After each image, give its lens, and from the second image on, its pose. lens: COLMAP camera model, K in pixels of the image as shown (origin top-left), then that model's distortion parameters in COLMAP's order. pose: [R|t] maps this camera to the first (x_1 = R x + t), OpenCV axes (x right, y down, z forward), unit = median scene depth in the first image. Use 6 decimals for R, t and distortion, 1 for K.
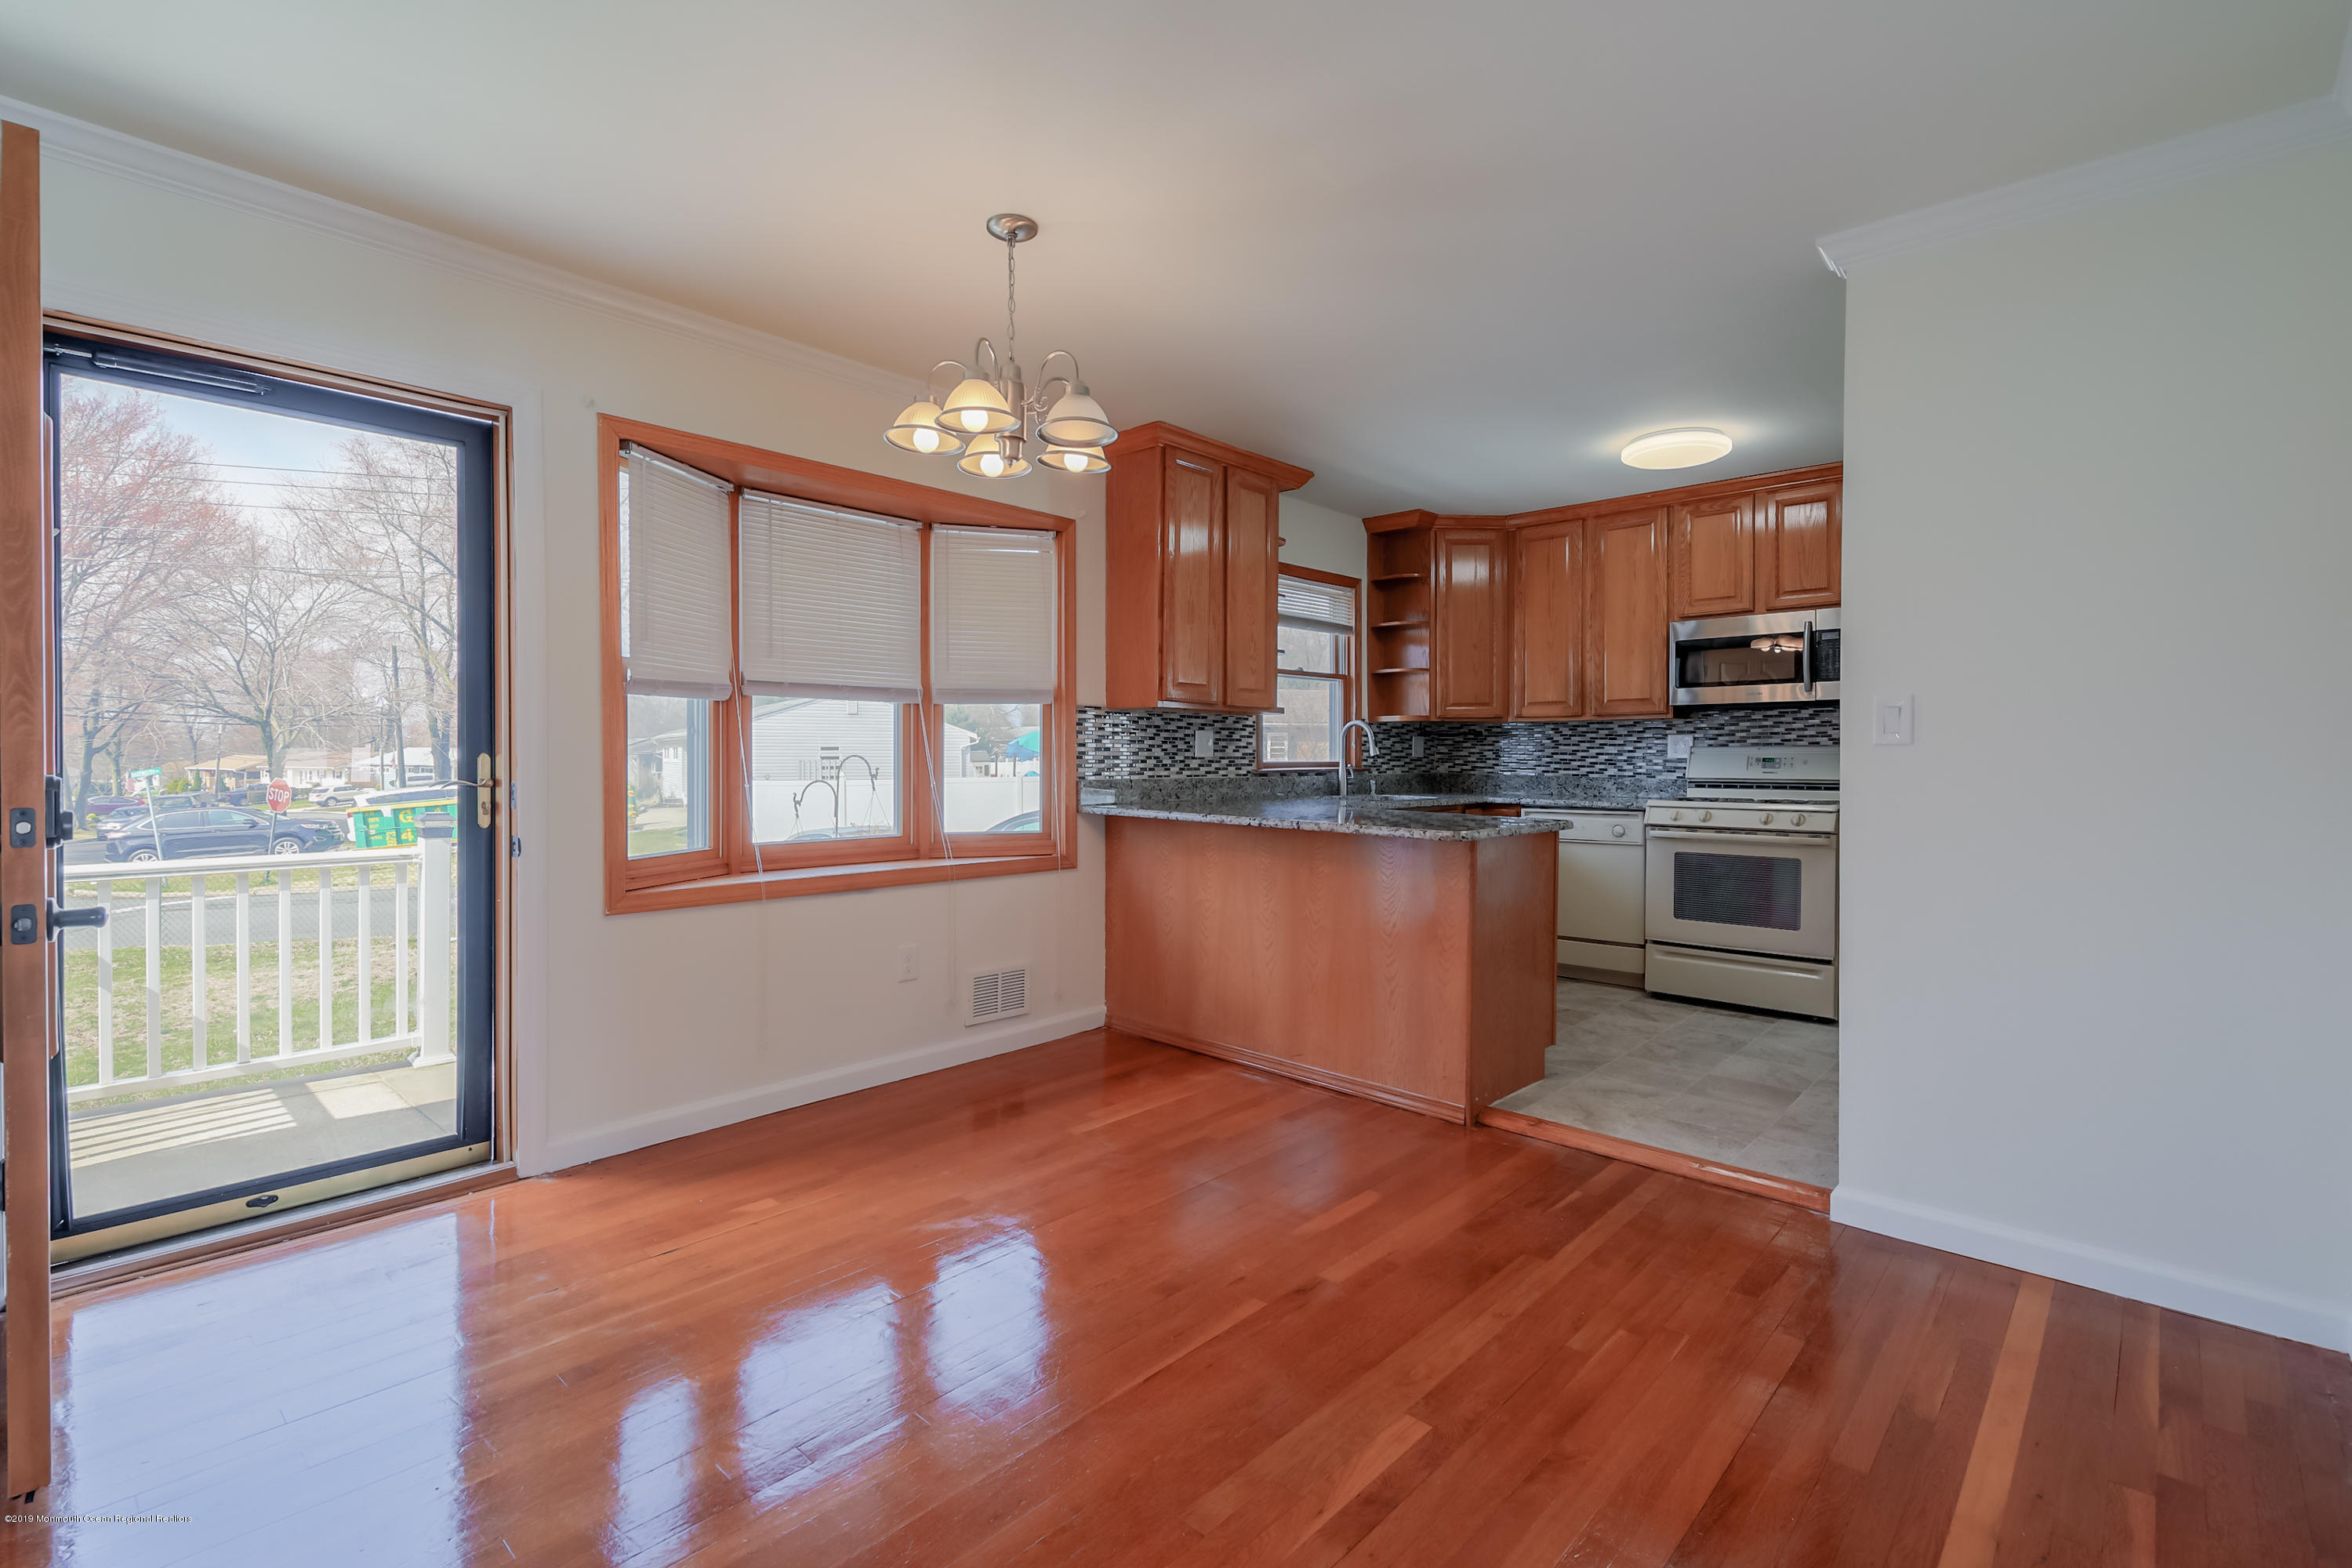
lens RADIAL K [[1071.0, 0, 1177.9], [0, 1071.0, 773.5], [0, 0, 1]] dist [0.025481, -0.015139]
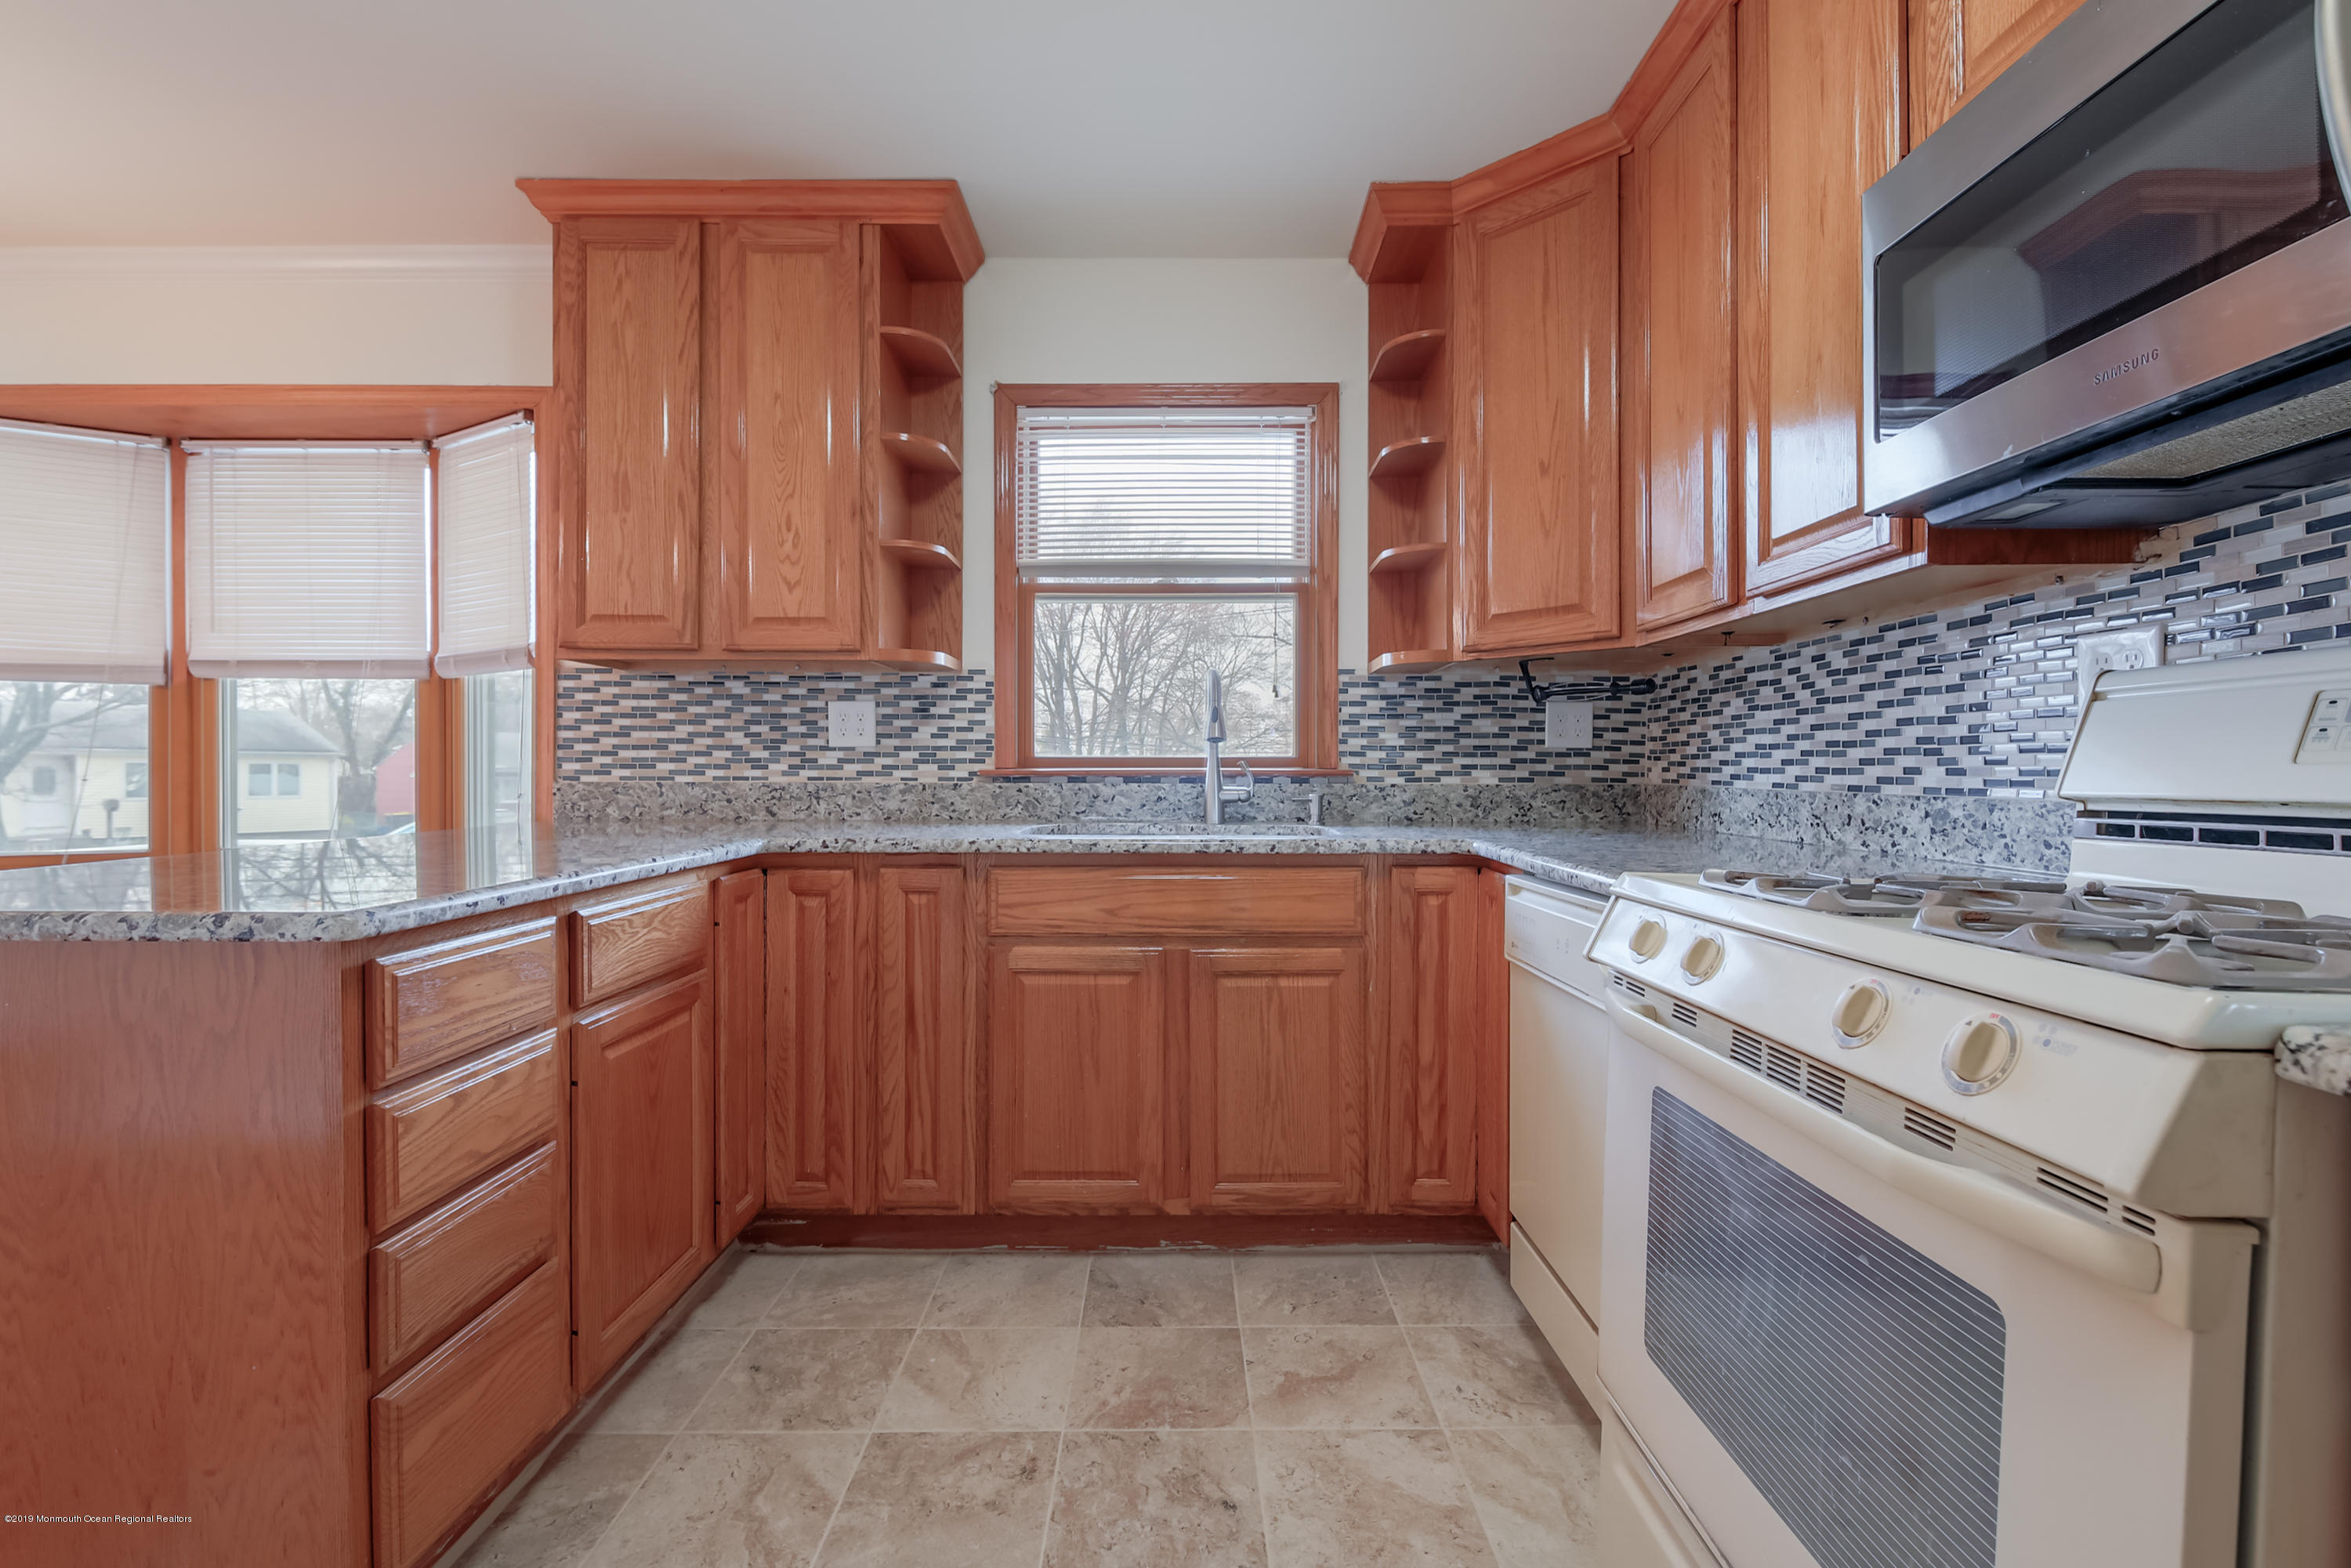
lens RADIAL K [[1043.2, 0, 1177.6], [0, 1043.2, 777.2], [0, 0, 1]] dist [0.019364, -0.012271]
pose [[0.677064, 0.000176, -0.735924, 0.579664], [-0.012635, 0.999855, -0.011386, 0.005497], [0.735816, 0.017008, 0.676968, 0.771145]]
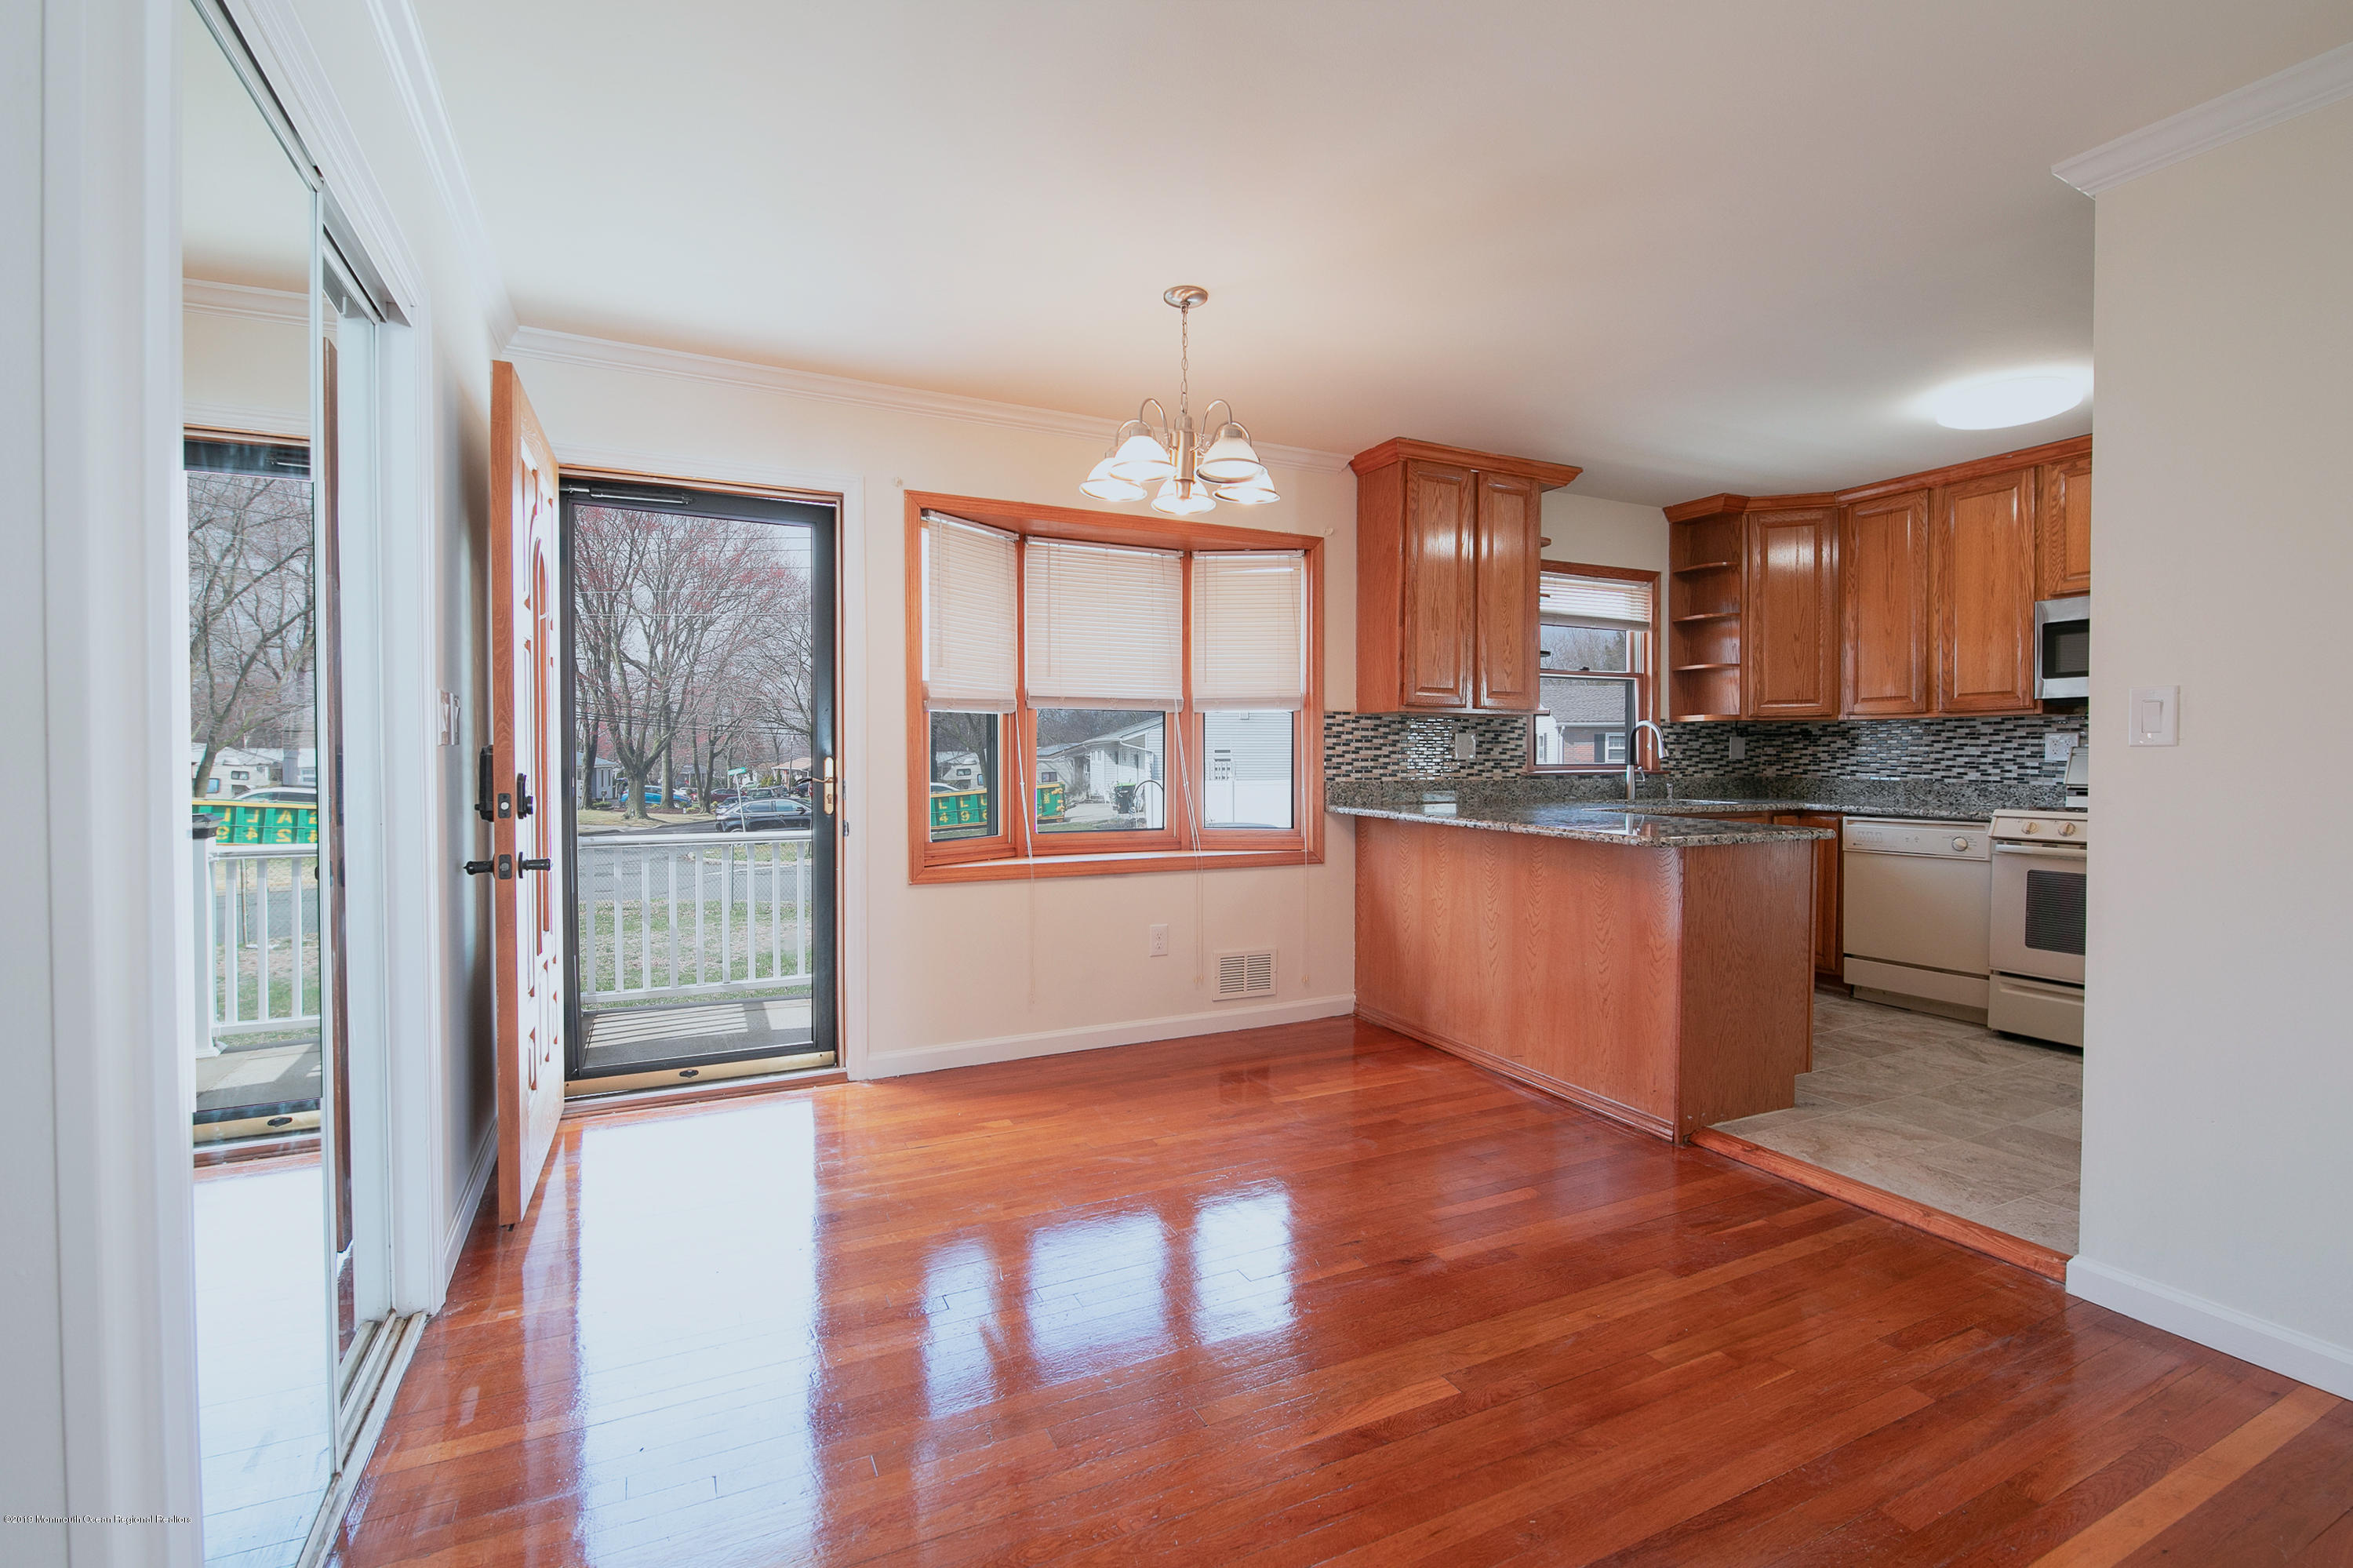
lens RADIAL K [[1043.4, 0, 1176.5], [0, 1043.4, 784.0], [0, 0, 1]] dist [-0.004748, -0.000684]
pose [[0.930977, 0.008142, -0.364987, 0.134996], [-0.004947, 0.999941, 0.009689, -0.000318], [0.365044, -0.007215, 0.930962, -0.019699]]
